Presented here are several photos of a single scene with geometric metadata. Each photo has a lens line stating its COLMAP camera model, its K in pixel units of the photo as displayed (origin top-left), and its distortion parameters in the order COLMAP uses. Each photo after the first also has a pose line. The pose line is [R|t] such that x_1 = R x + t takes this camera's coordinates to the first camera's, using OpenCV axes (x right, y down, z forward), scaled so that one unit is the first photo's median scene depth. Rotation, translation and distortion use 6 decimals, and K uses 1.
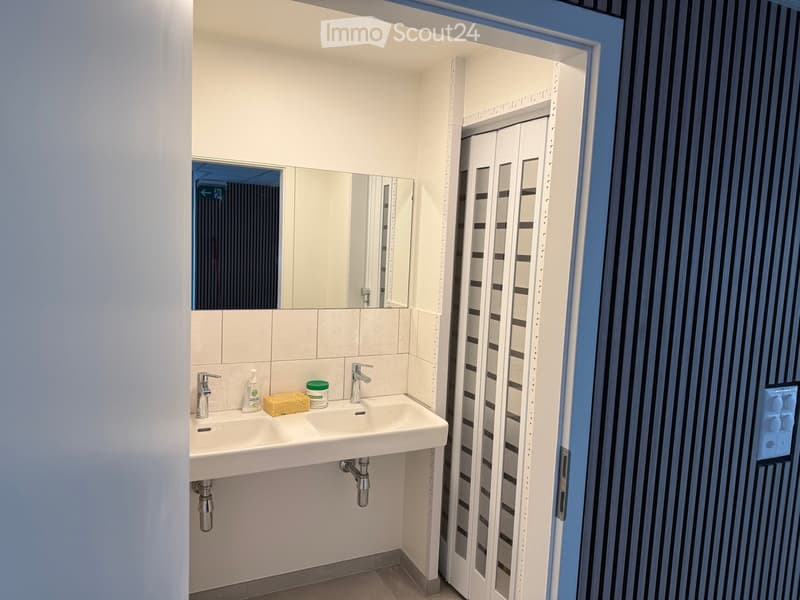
lens RADIAL K [[562.0, 0, 398.4], [0, 562.0, 302.6], [0, 0, 1]] dist [0.022544, -0.030852]
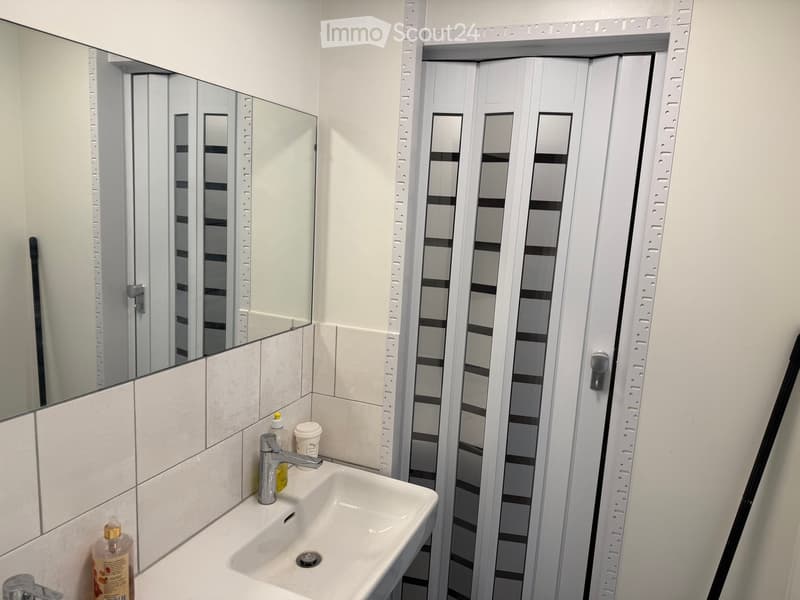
lens RADIAL K [[479.9, 0, 401.3], [0, 479.9, 297.0], [0, 0, 1]] dist [-0.000961, -0.002276]
pose [[0.724730, -0.102483, 0.681369, -0.301691], [0.039562, 0.993435, 0.107340, -0.081987], [-0.687897, -0.050837, 0.724026, 0.588180]]
